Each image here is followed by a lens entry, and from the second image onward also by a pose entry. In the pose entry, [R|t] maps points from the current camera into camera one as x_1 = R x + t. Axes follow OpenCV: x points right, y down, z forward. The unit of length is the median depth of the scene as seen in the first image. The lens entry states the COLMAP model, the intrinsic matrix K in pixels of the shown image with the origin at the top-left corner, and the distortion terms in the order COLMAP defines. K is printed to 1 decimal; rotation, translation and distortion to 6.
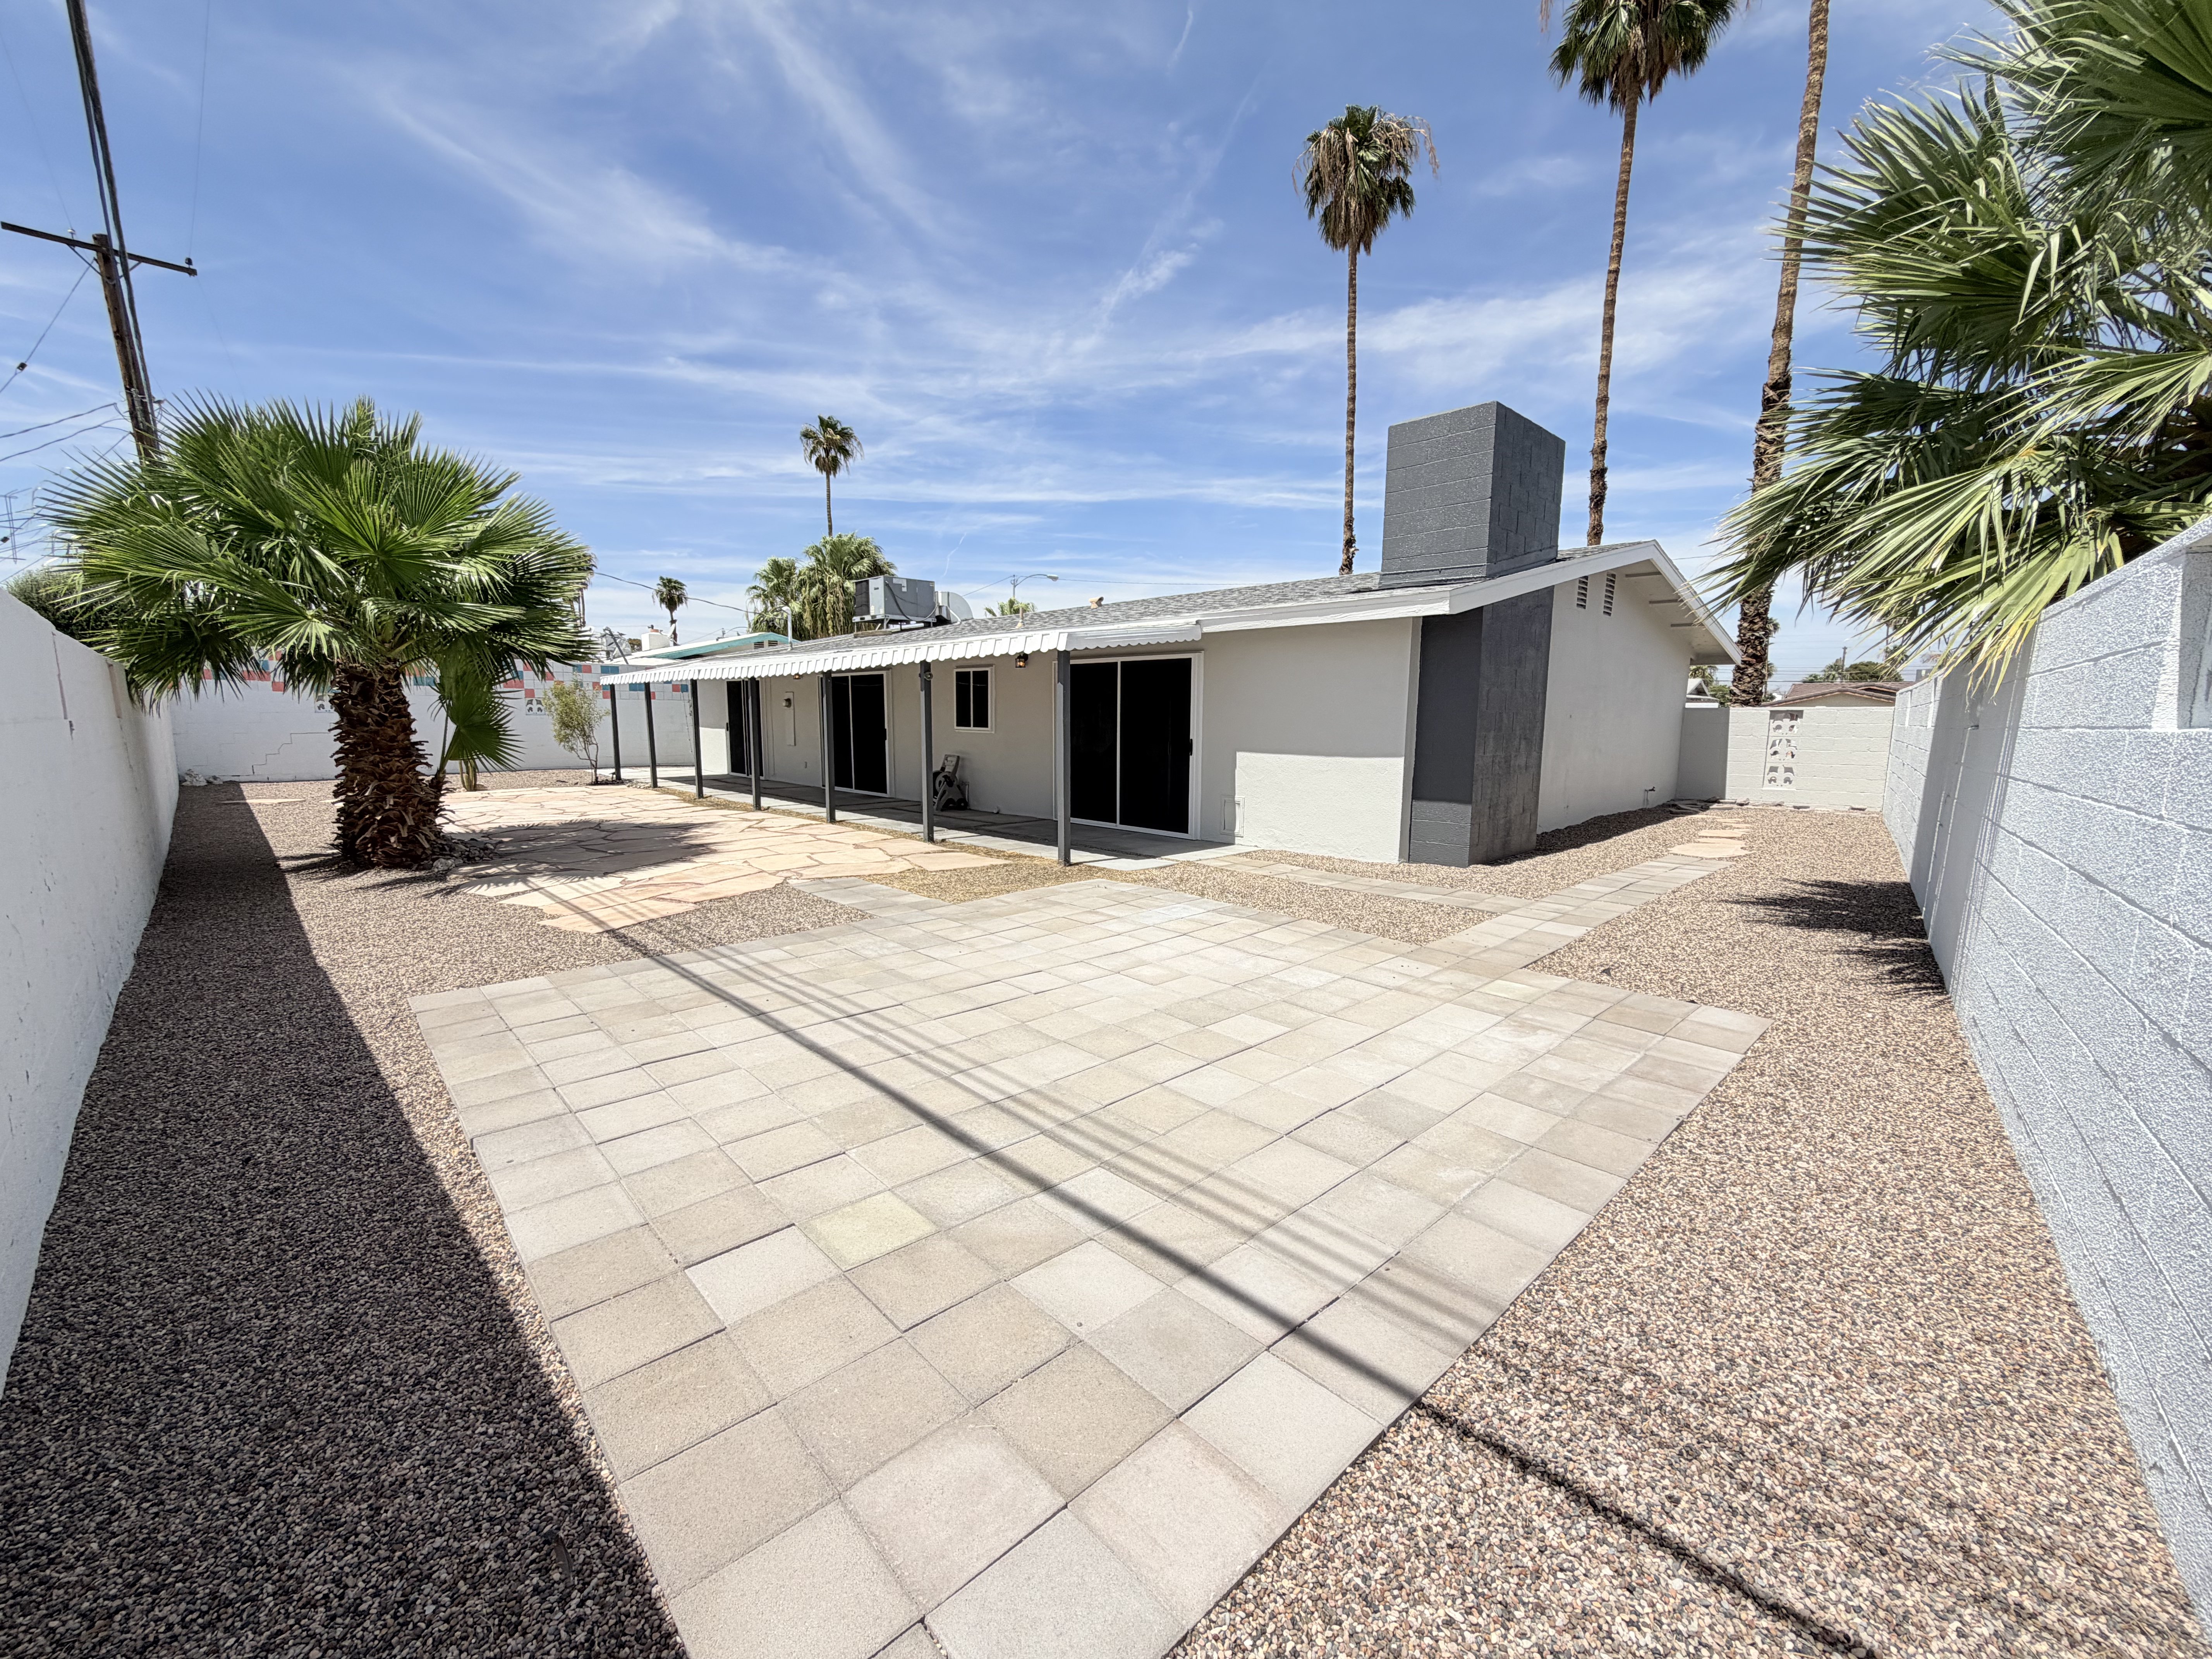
lens RADIAL K [[895.6, 0, 1100.5], [0, 895.6, 828.7], [0, 0, 1]] dist [0.001174, 0.000220]
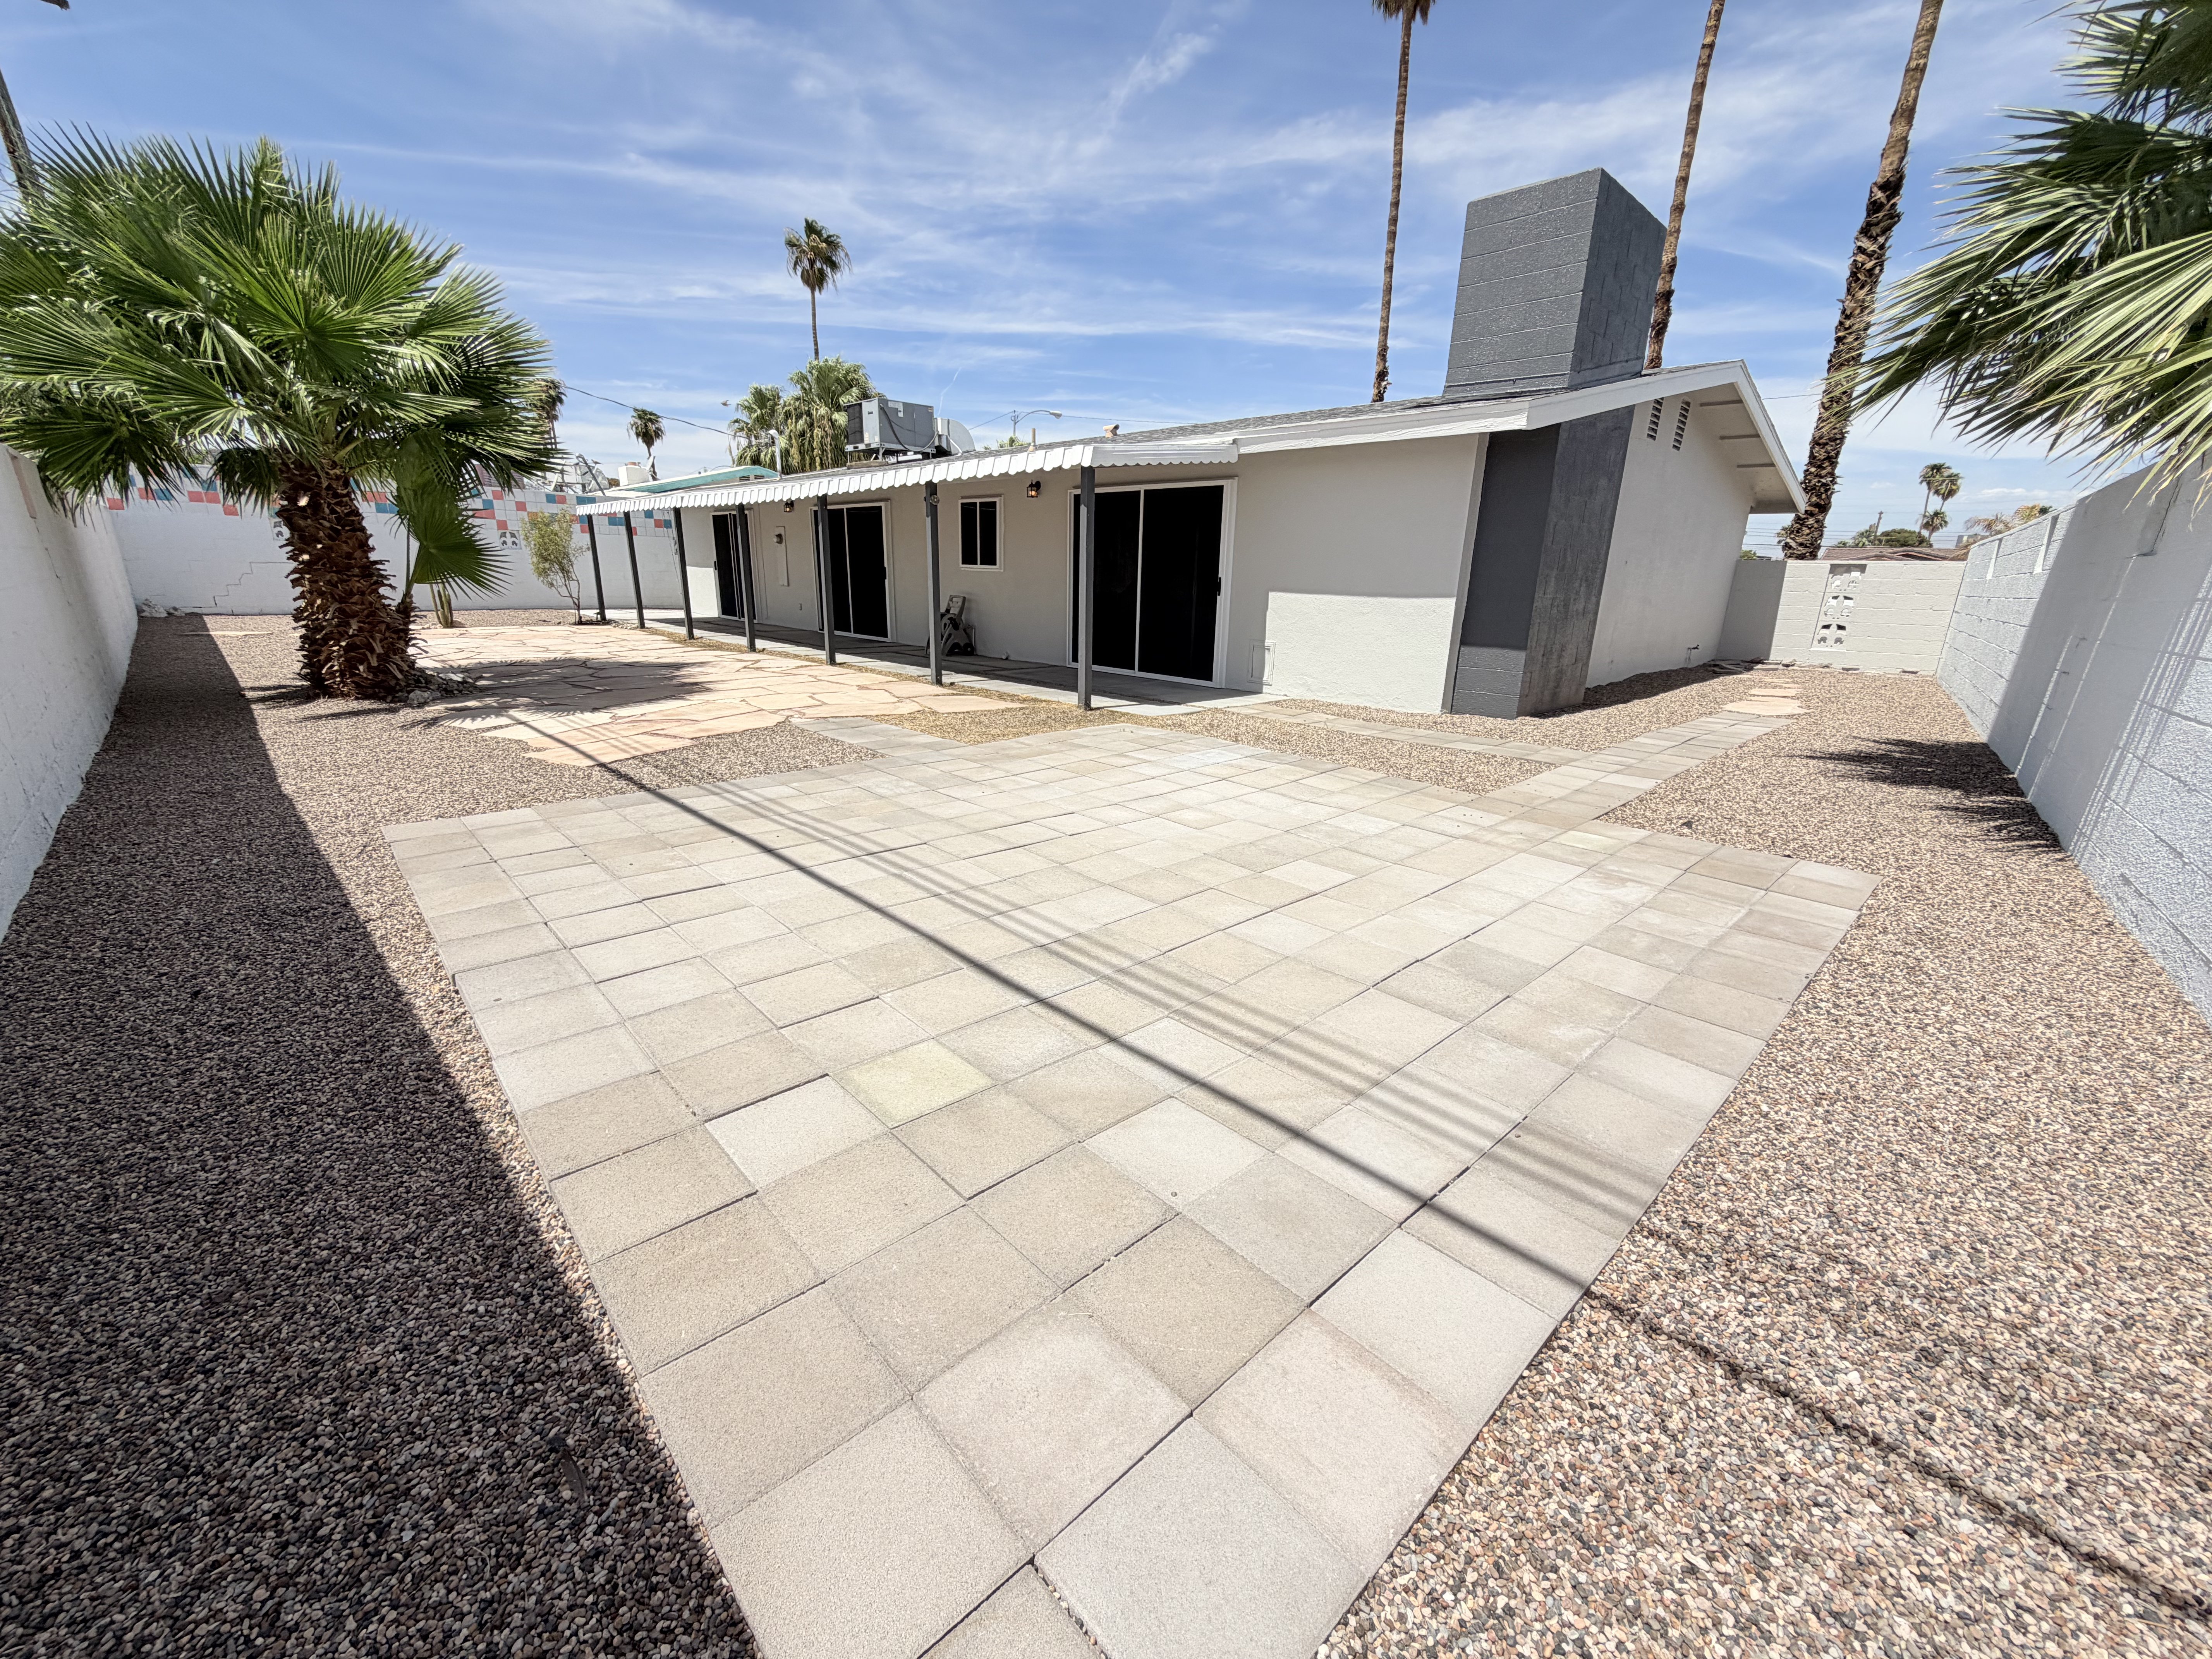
lens RADIAL K [[884.7, 0, 1094.1], [0, 884.7, 832.4], [0, 0, 1]] dist [0.002404, 0.000150]
pose [[0.999828, 0.018024, 0.004442, -0.081739], [-0.018493, 0.987949, 0.153671, 0.065251], [-0.001619, -0.153727, 0.988112, 0.167660]]
